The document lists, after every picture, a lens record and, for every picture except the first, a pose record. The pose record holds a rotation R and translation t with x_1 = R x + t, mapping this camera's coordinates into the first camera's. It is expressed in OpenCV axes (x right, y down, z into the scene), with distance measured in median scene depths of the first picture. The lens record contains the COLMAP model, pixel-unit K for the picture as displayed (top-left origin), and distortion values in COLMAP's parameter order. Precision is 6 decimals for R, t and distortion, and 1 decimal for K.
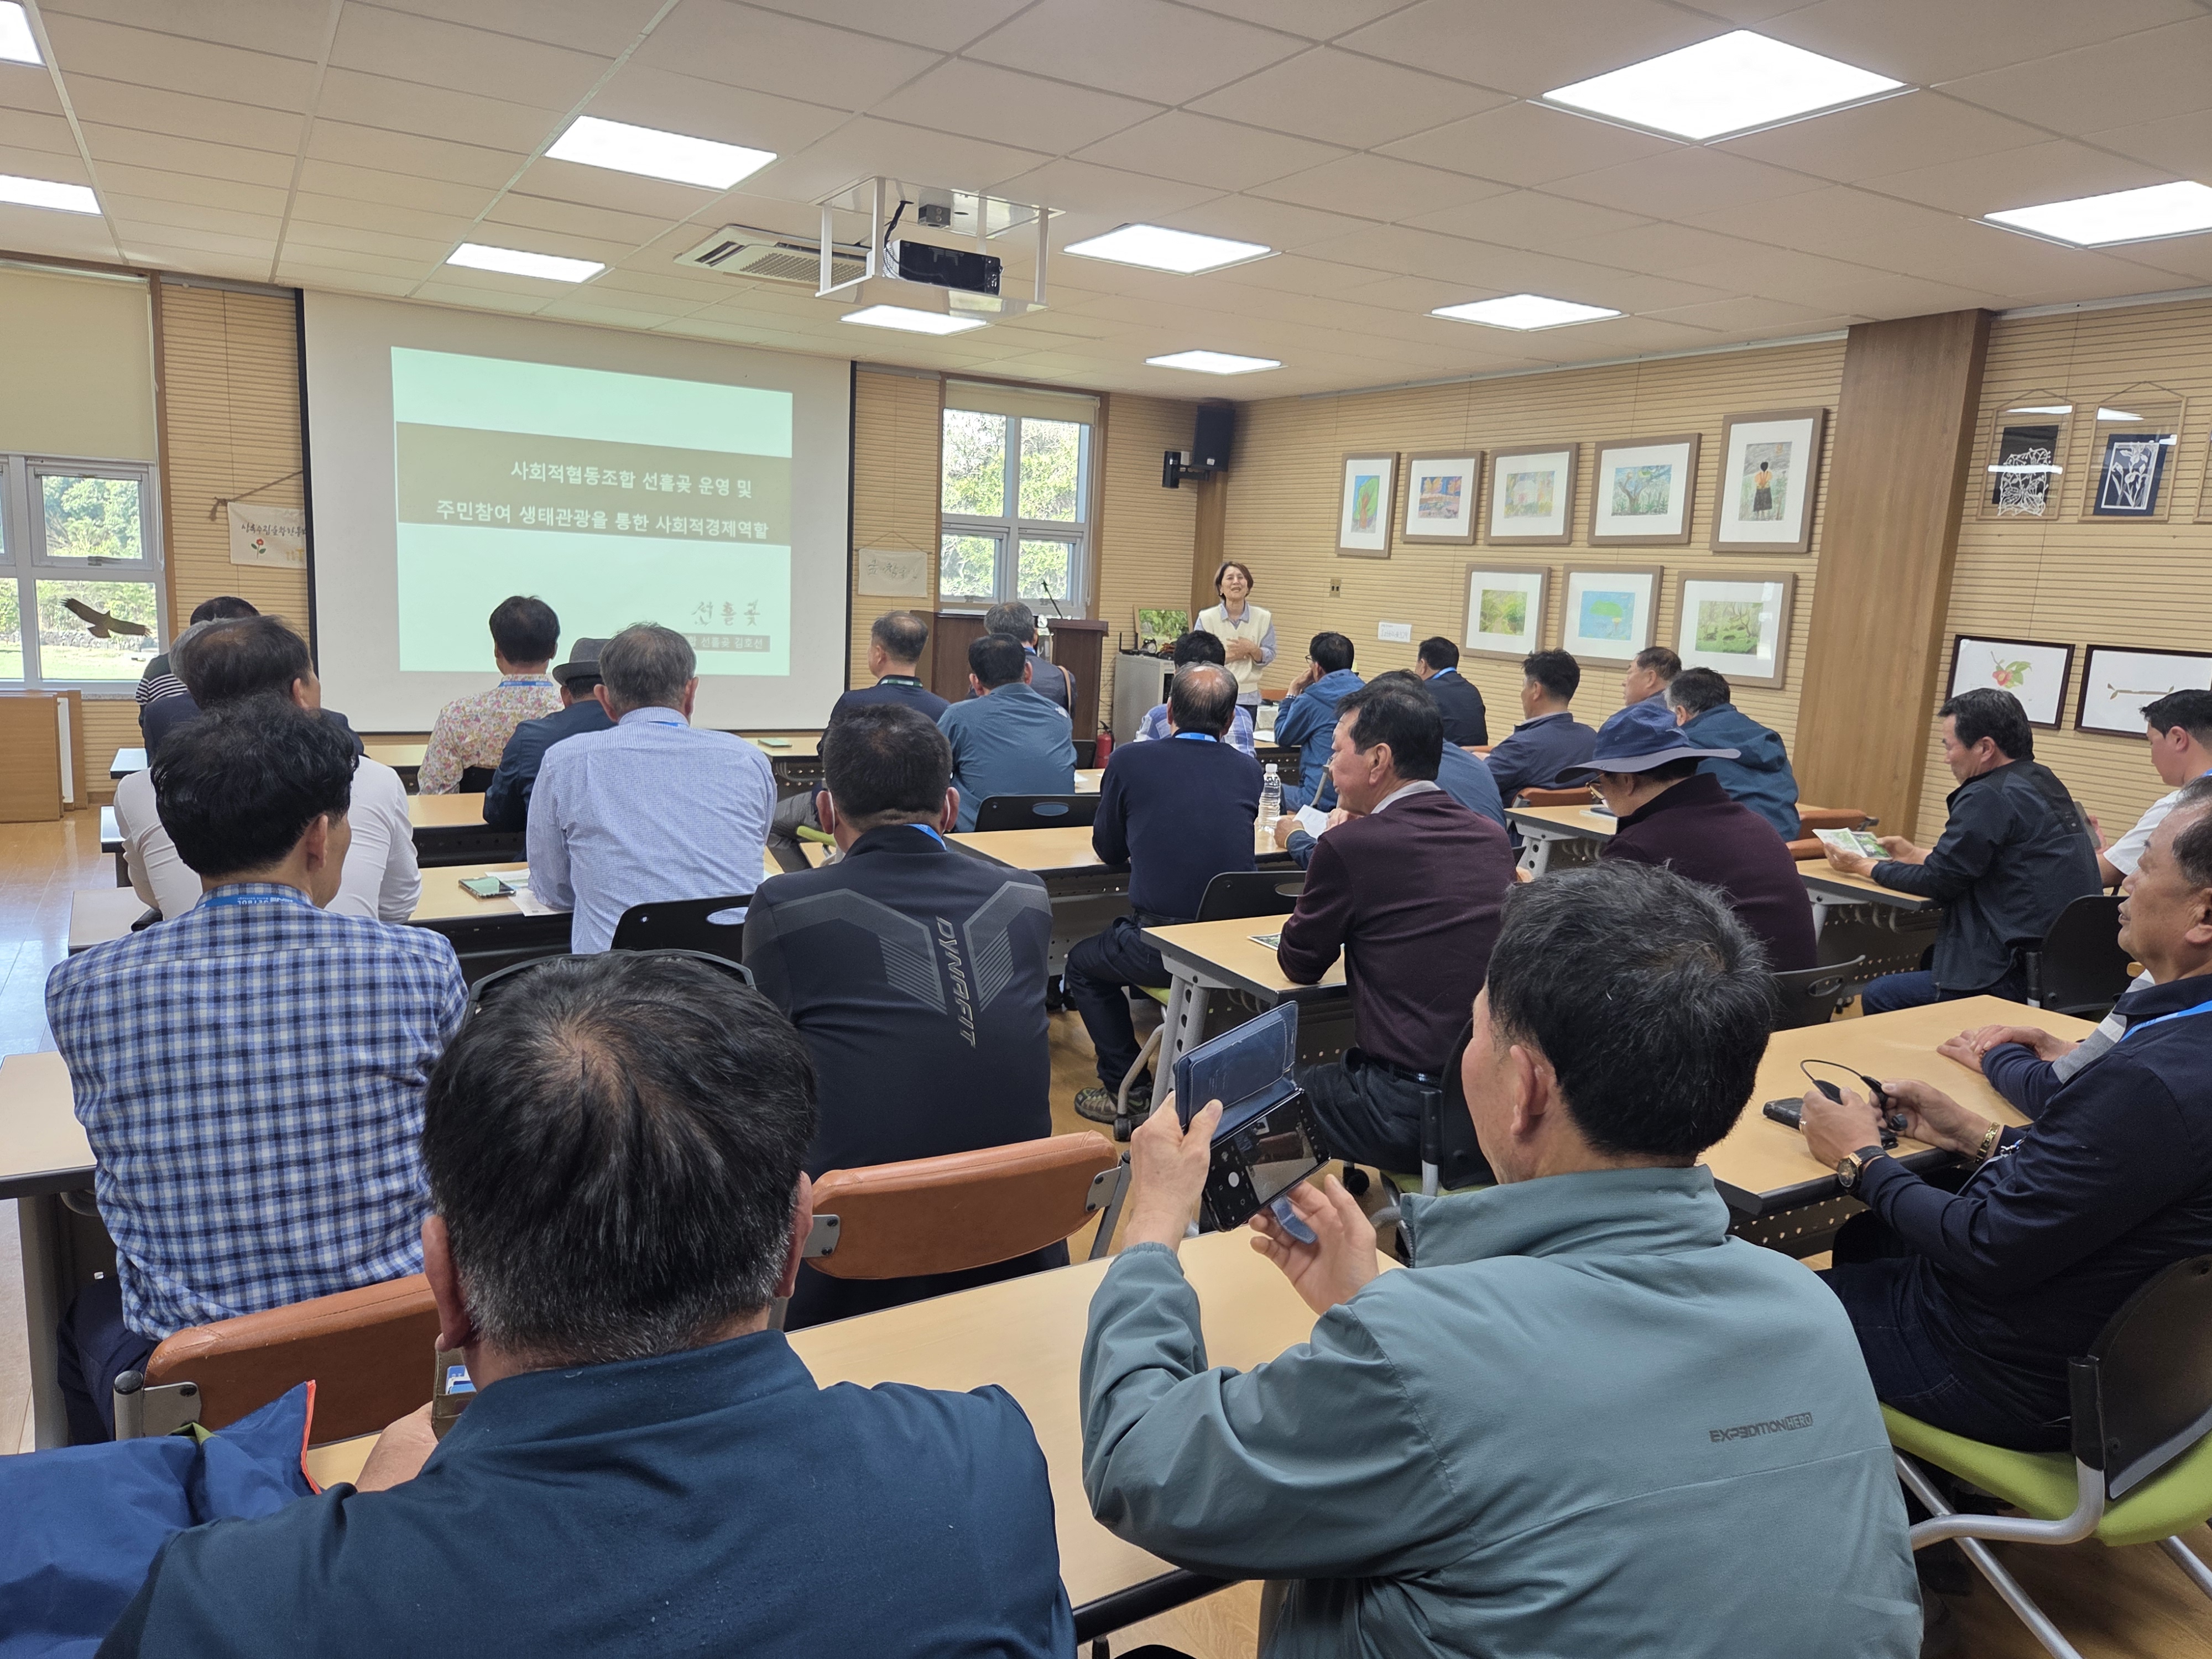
lens RADIAL K [[1471.8, 0, 1106.0], [0, 1471.8, 829.5], [0, 0, 1]] dist [0.008898, -0.000091]
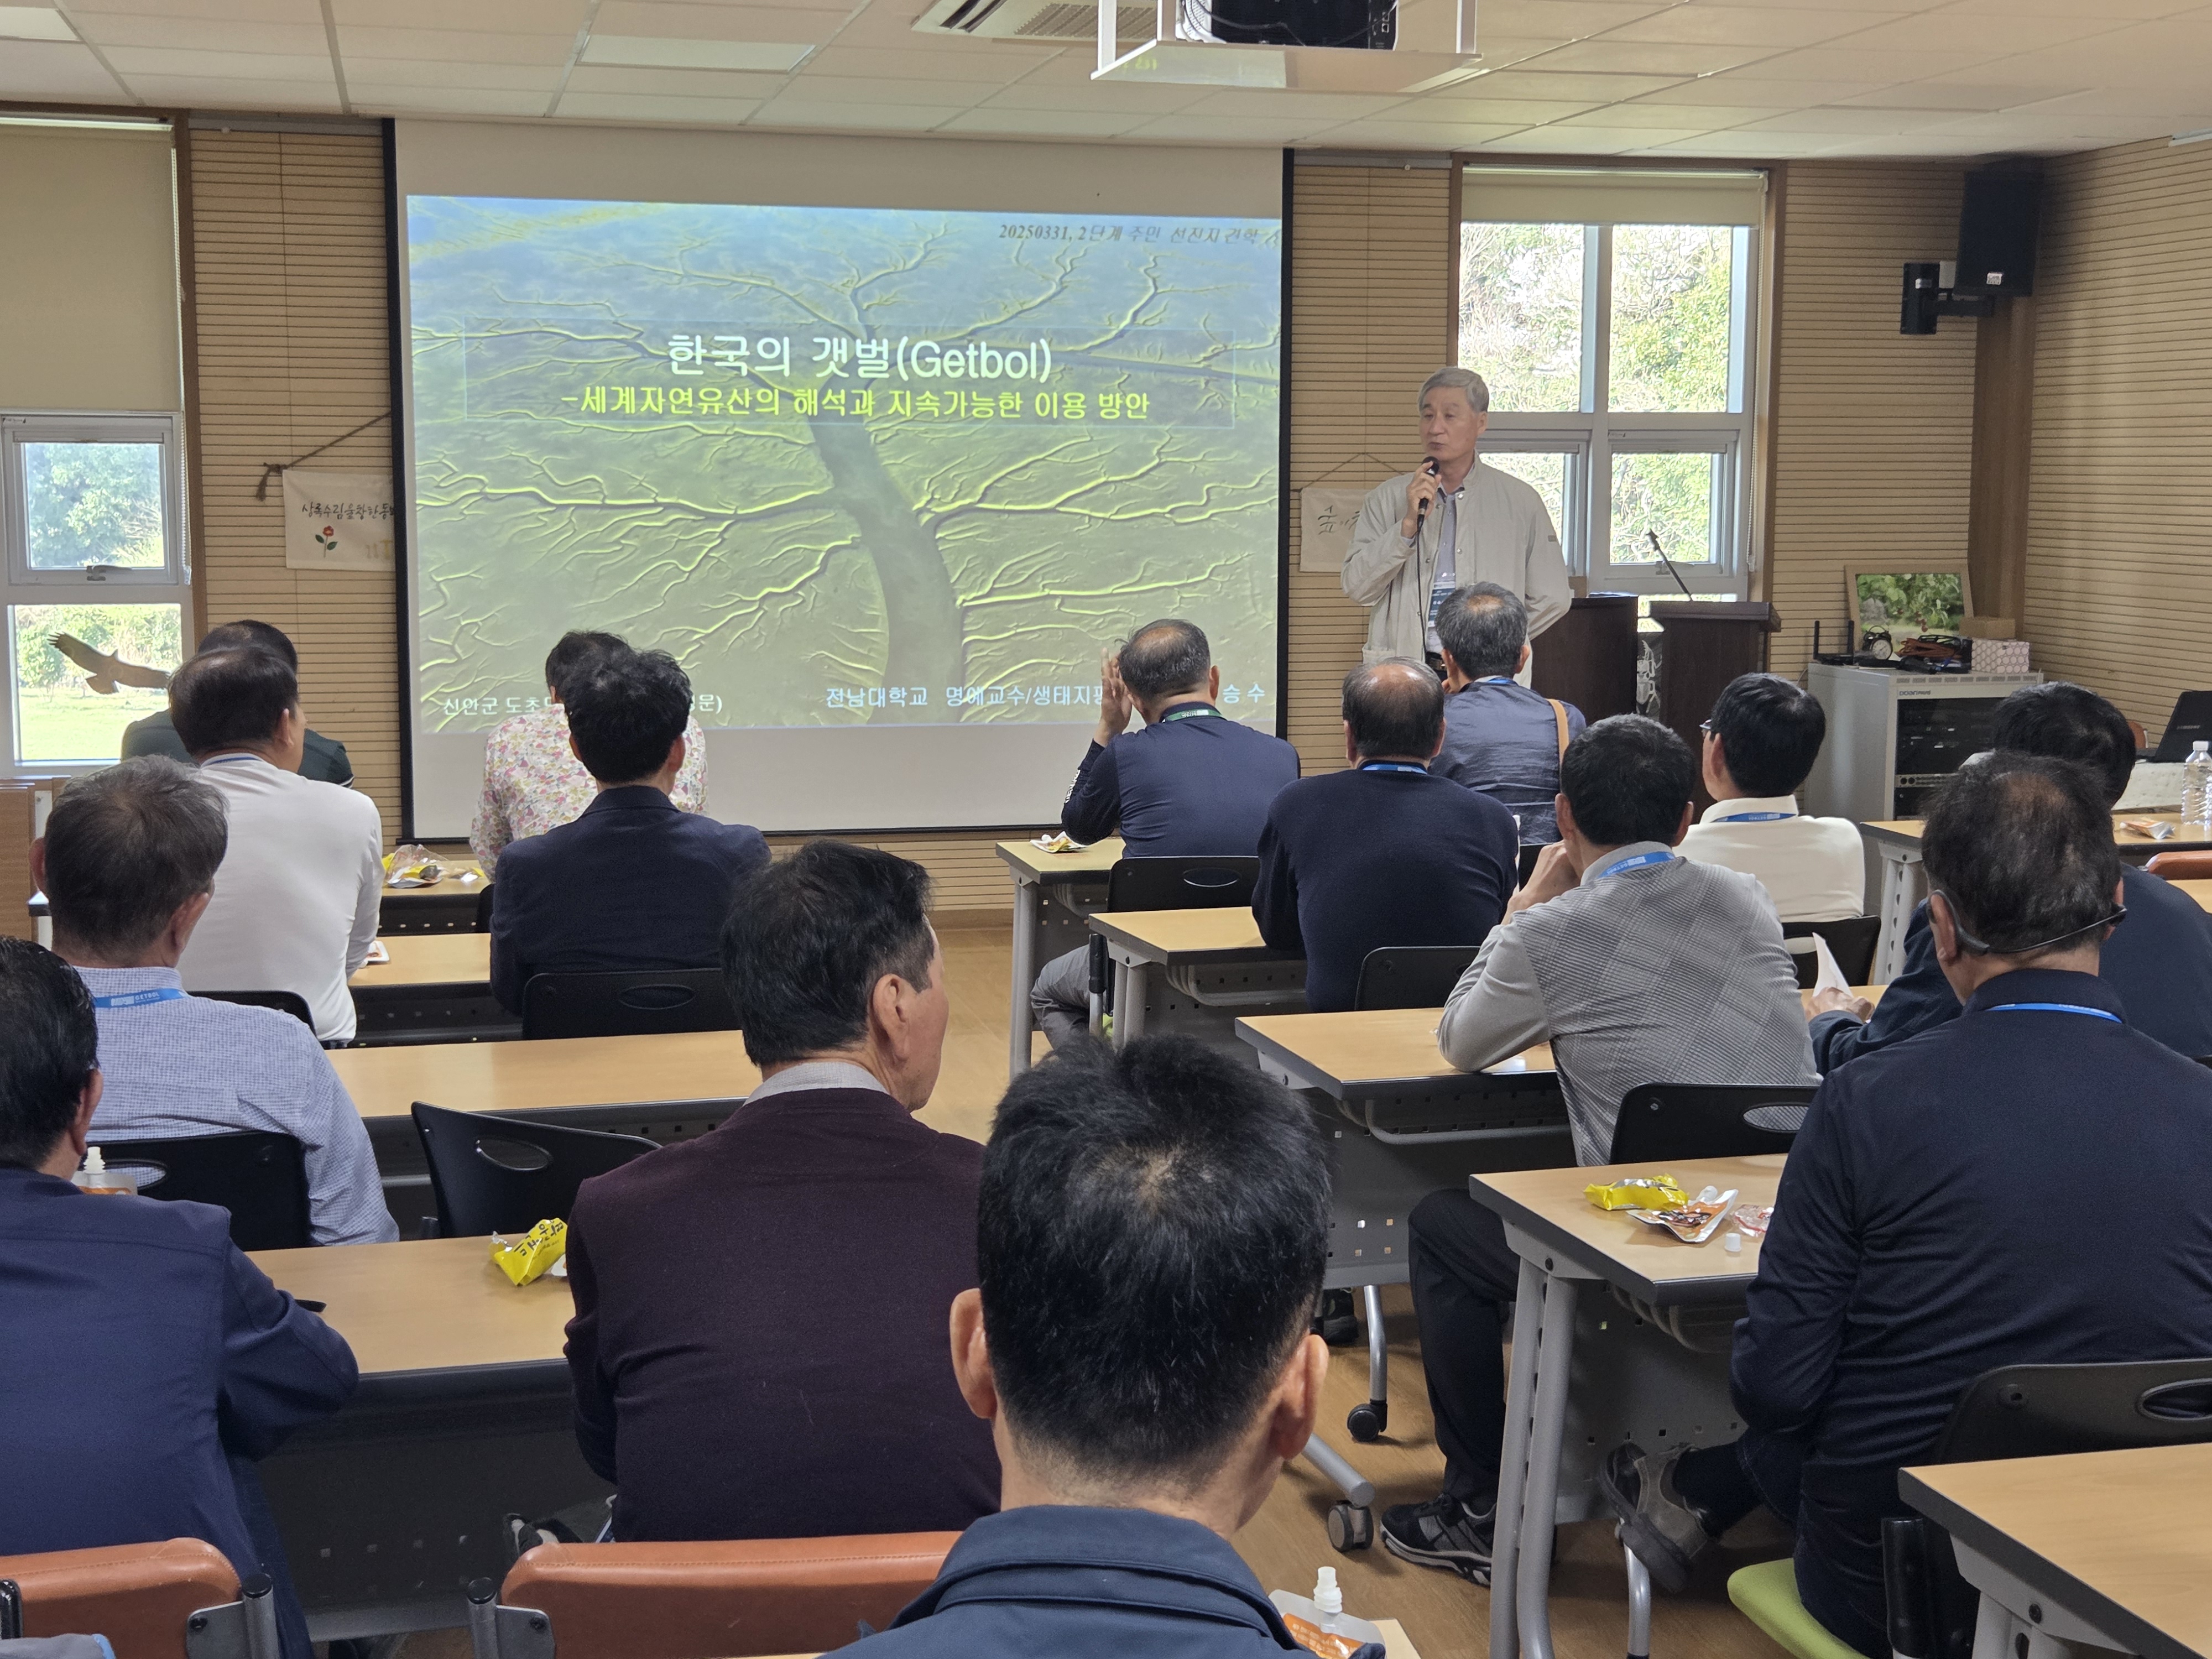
lens RADIAL K [[2989.4, 0, 1106.0], [0, 2989.4, 829.5], [0, 0, 1]] dist [-0.134625, 0.924930]
pose [[0.950006, -0.015274, -0.311857, 0.102128], [-0.004245, 0.998079, -0.061814, 0.003216], [0.312202, 0.060047, 0.948116, -0.053737]]
